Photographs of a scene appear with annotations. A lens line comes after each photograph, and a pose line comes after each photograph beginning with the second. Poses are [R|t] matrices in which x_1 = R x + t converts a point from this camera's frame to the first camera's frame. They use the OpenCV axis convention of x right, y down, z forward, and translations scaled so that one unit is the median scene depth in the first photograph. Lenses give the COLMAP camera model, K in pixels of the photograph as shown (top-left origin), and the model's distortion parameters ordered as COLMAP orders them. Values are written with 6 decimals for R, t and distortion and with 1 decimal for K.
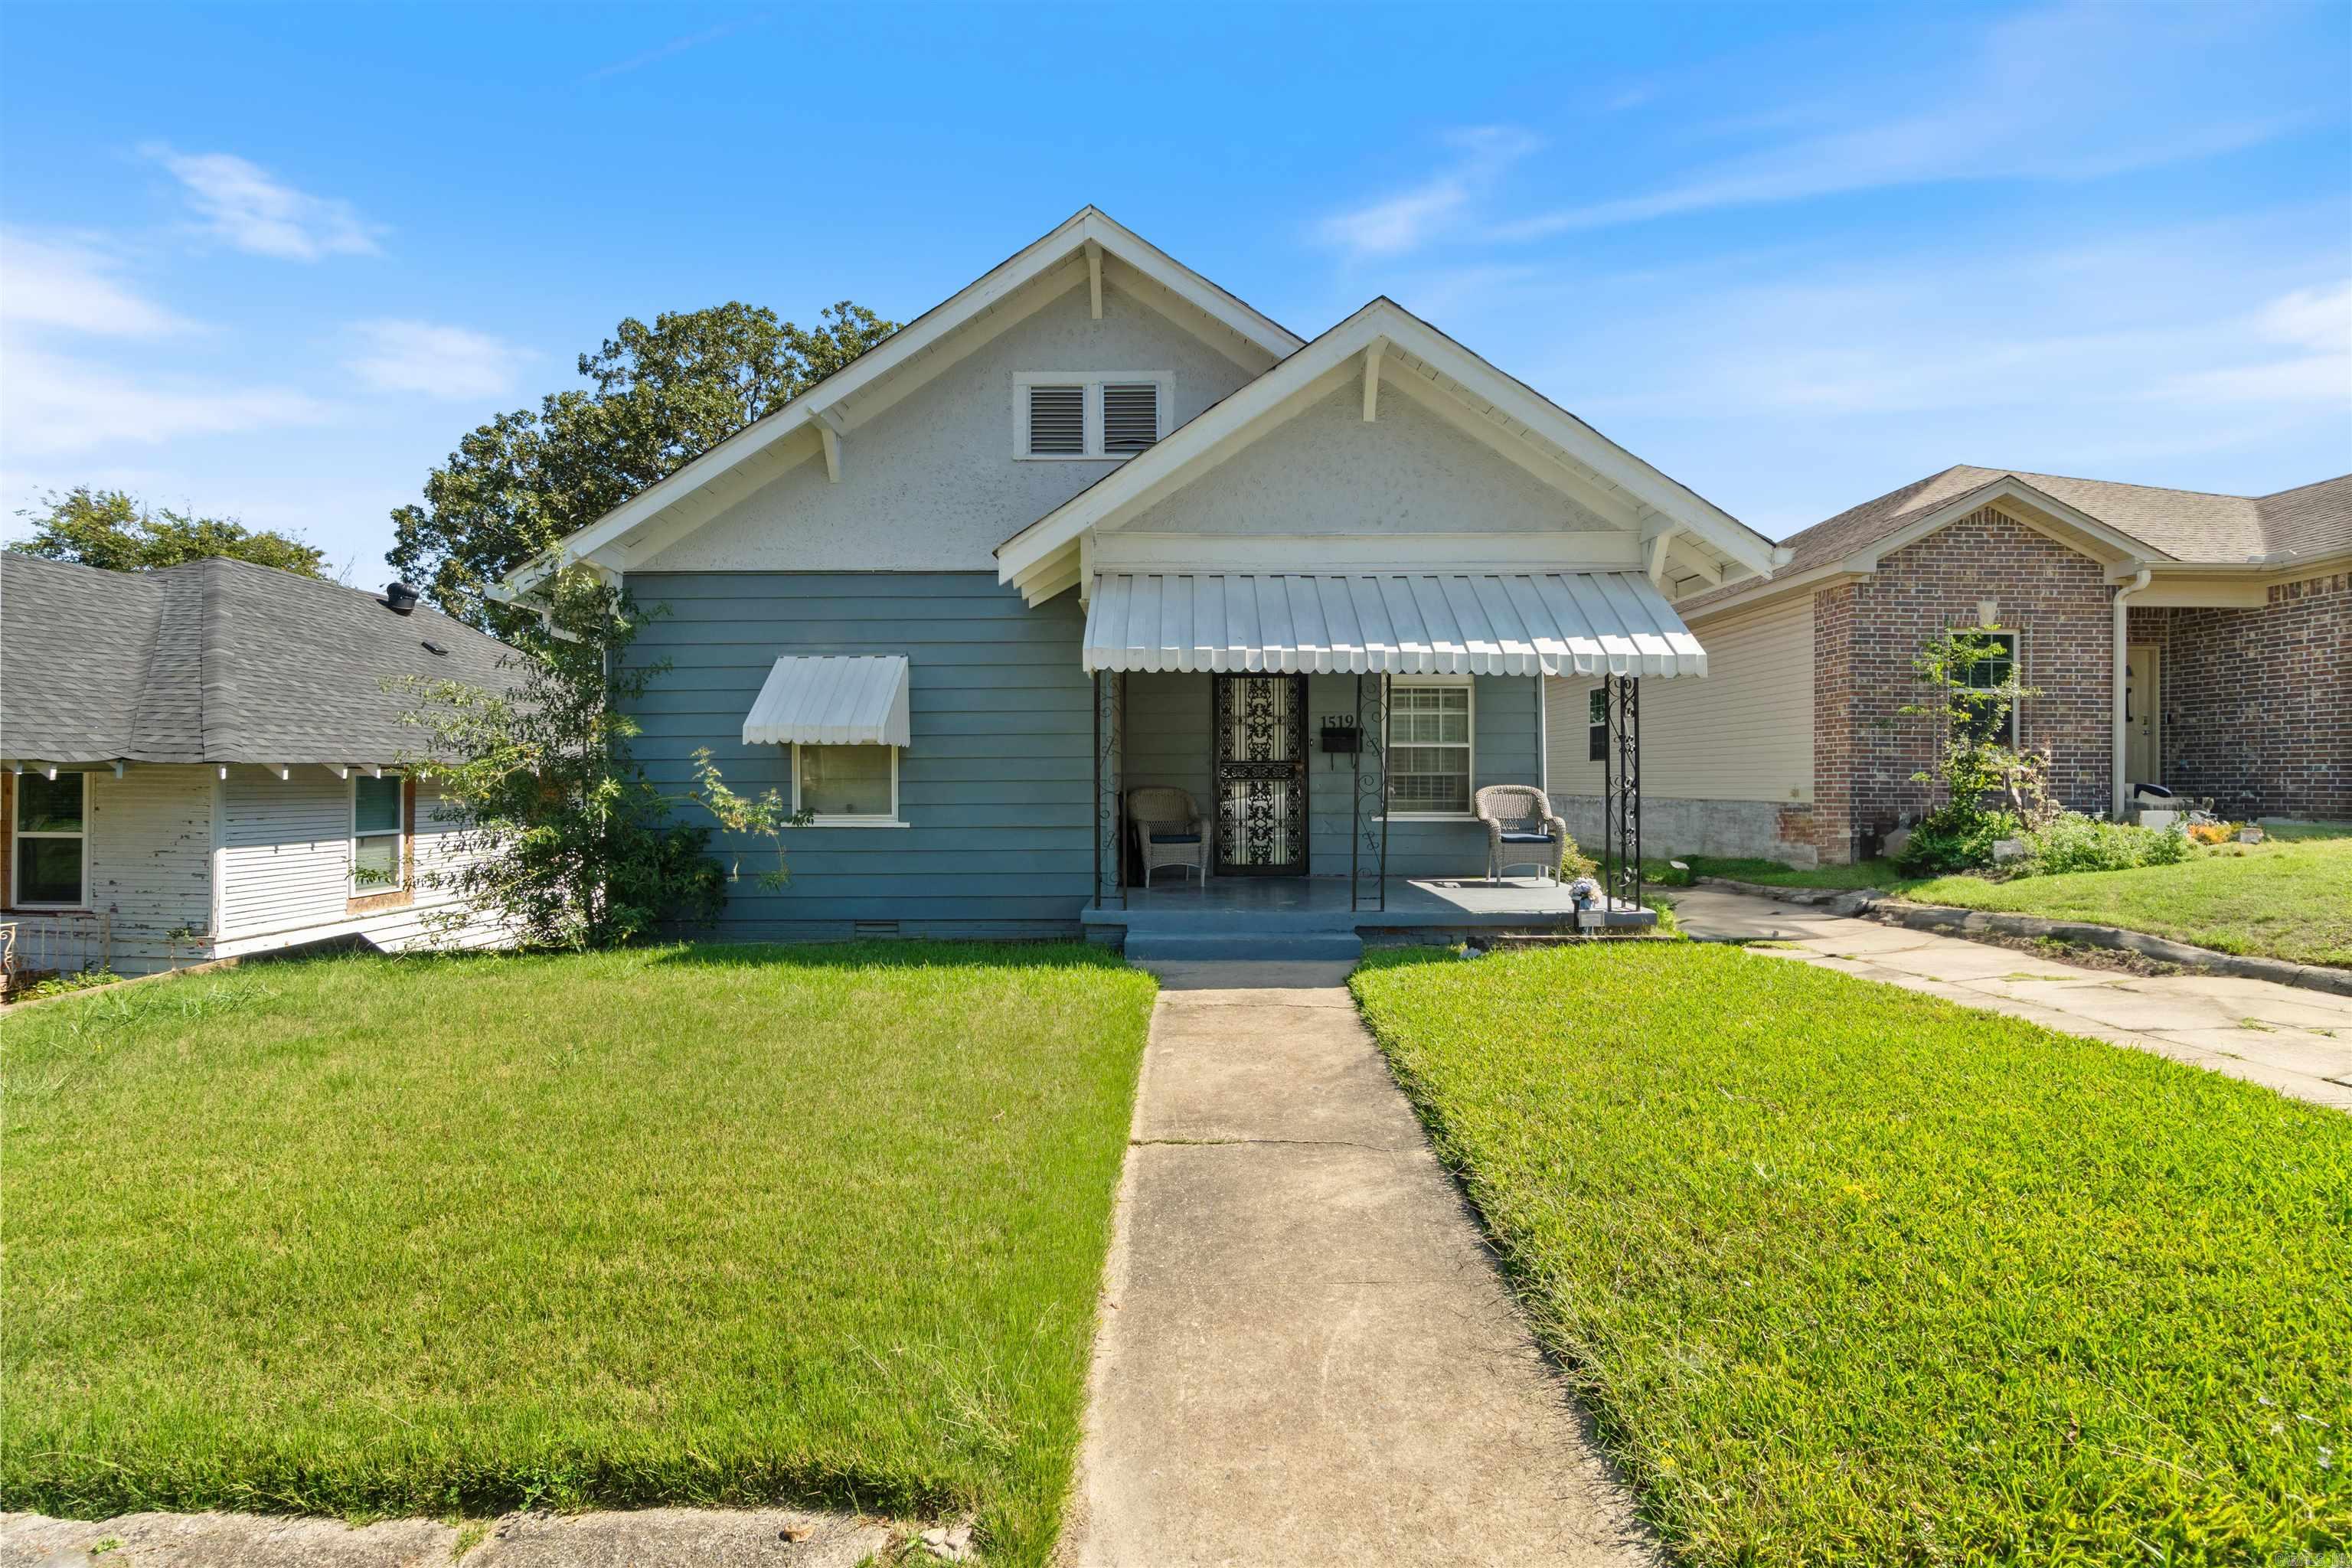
lens RADIAL K [[1026.3, 0, 1167.2], [0, 1026.3, 786.7], [0, 0, 1]] dist [-0.002998, 0.000292]
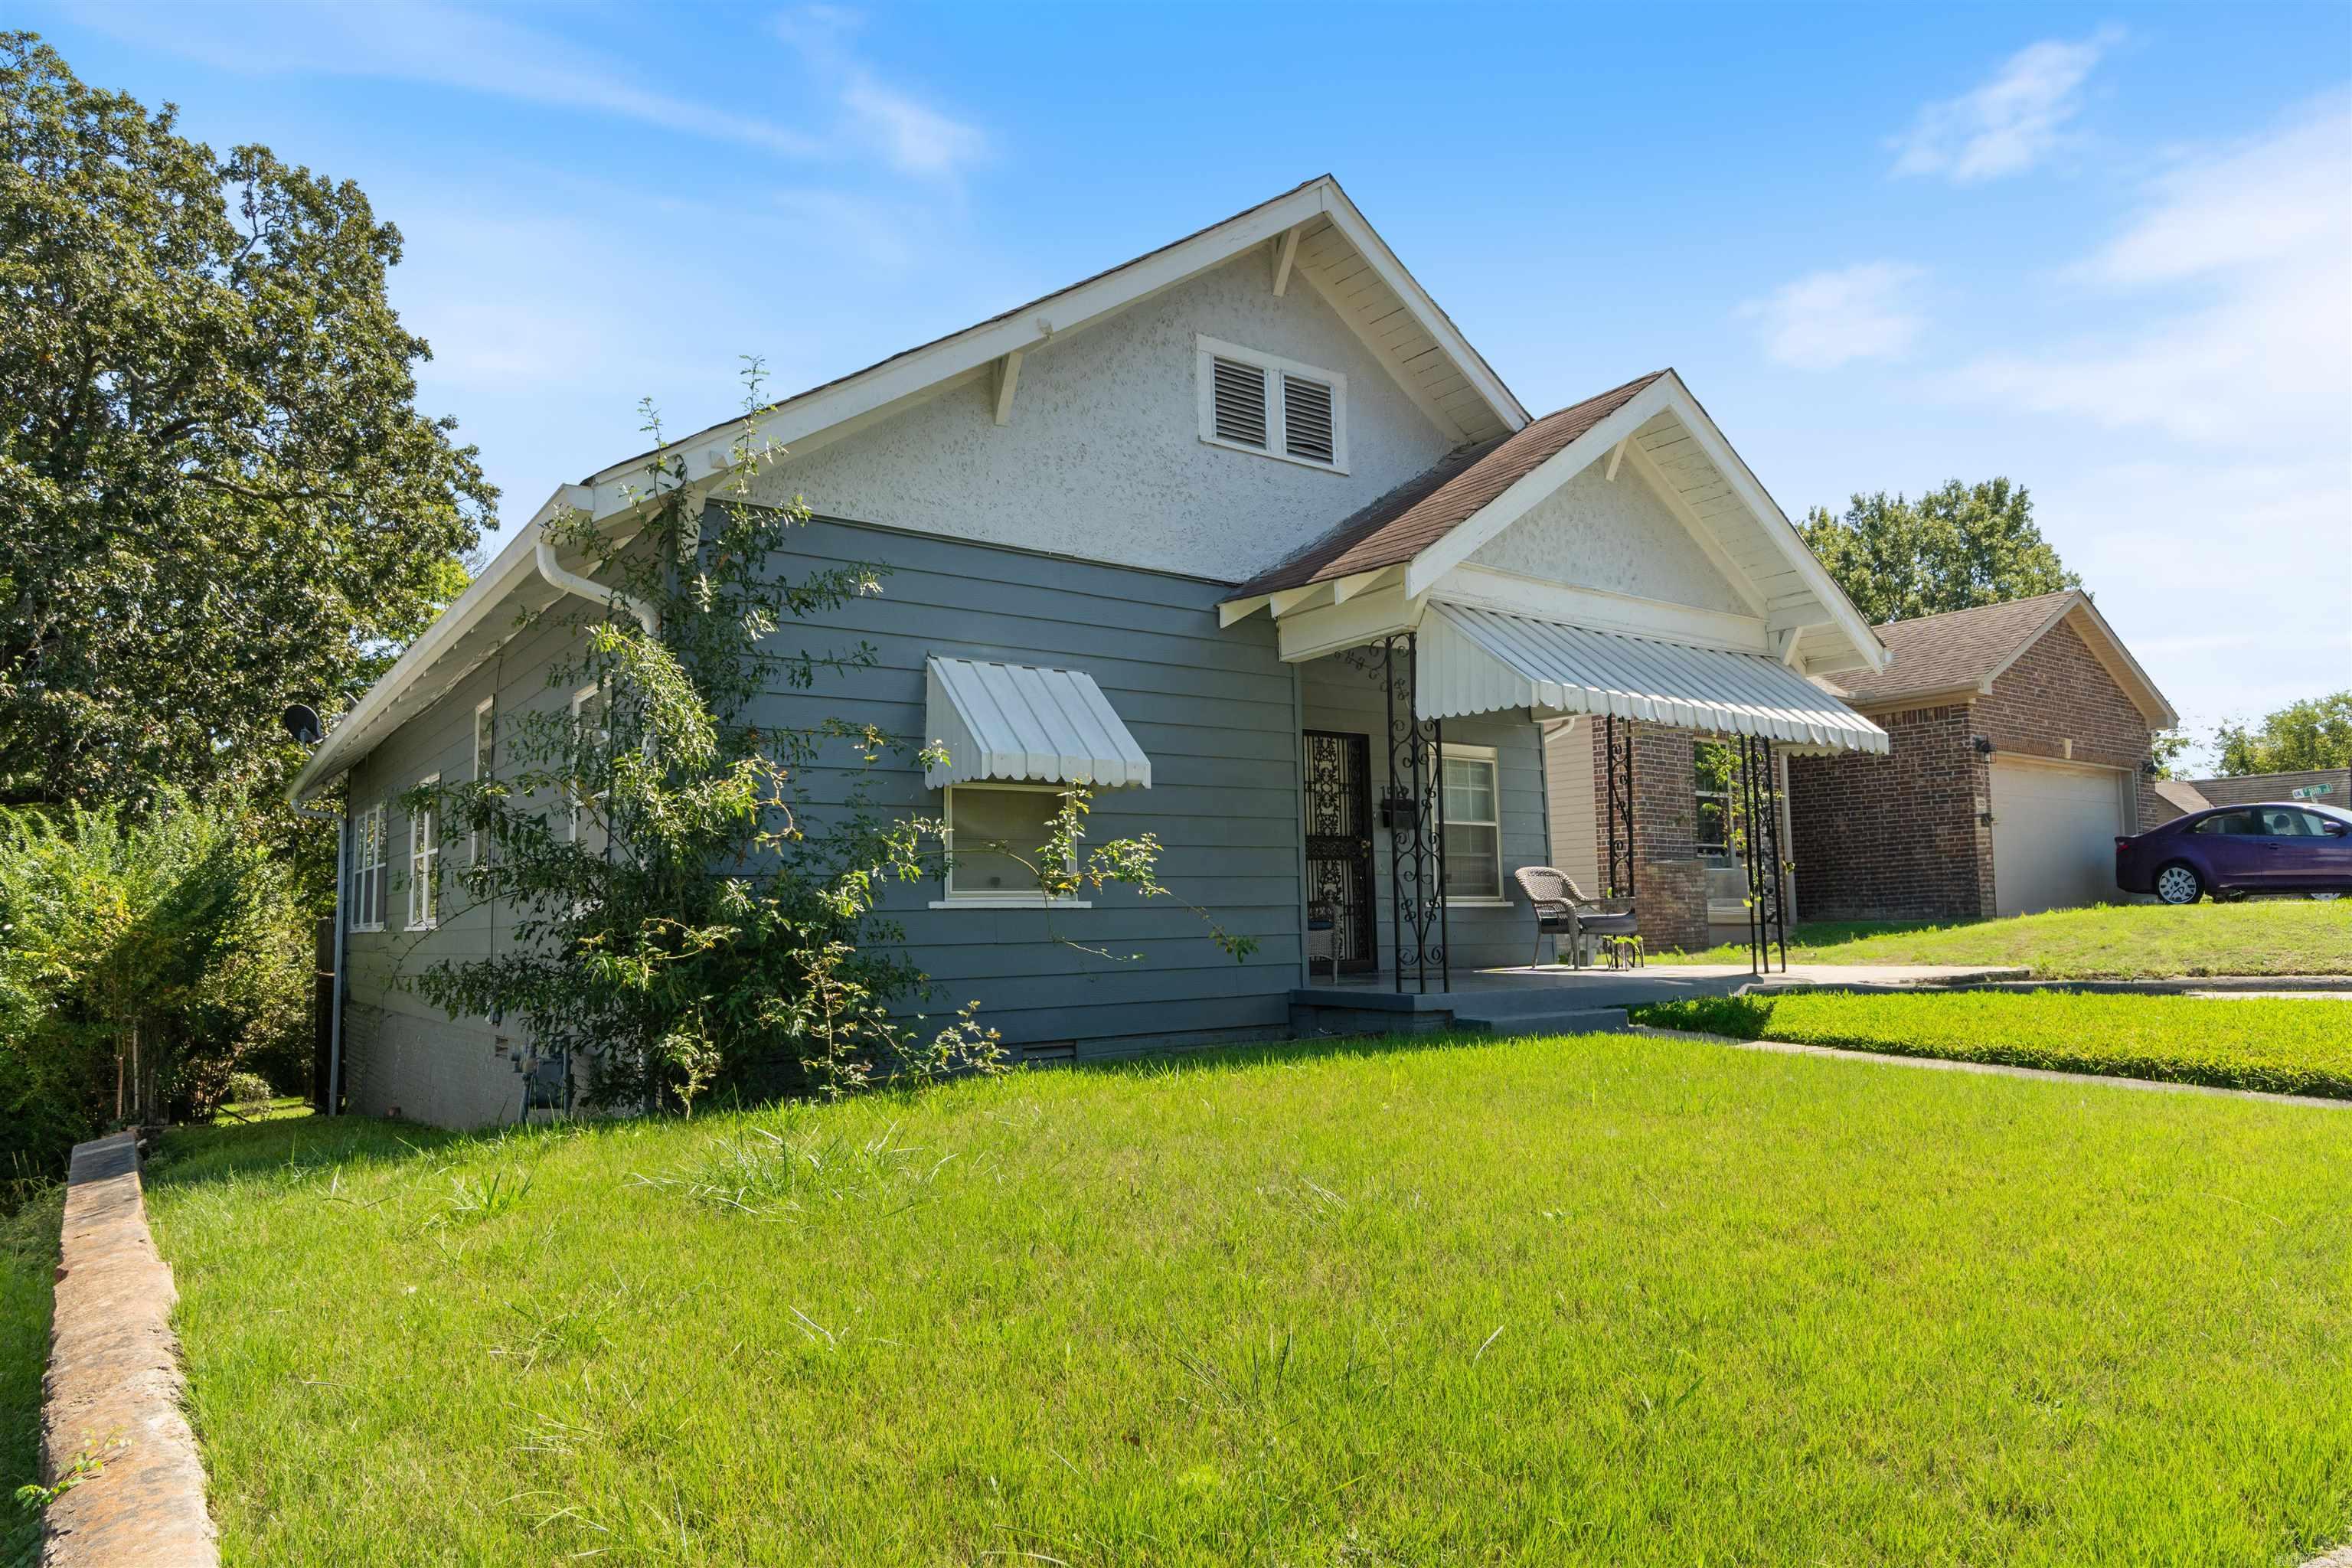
lens RADIAL K [[1447.0, 0, 1176.0], [0, 1447.0, 784.0], [0, 0, 1]] dist [0.003047, 0.000224]
pose [[0.796982, 0.045240, 0.602306, -0.823352], [0.020405, 0.994605, -0.101707, 0.057671], [-0.603658, 0.093349, 0.791760, 0.152016]]
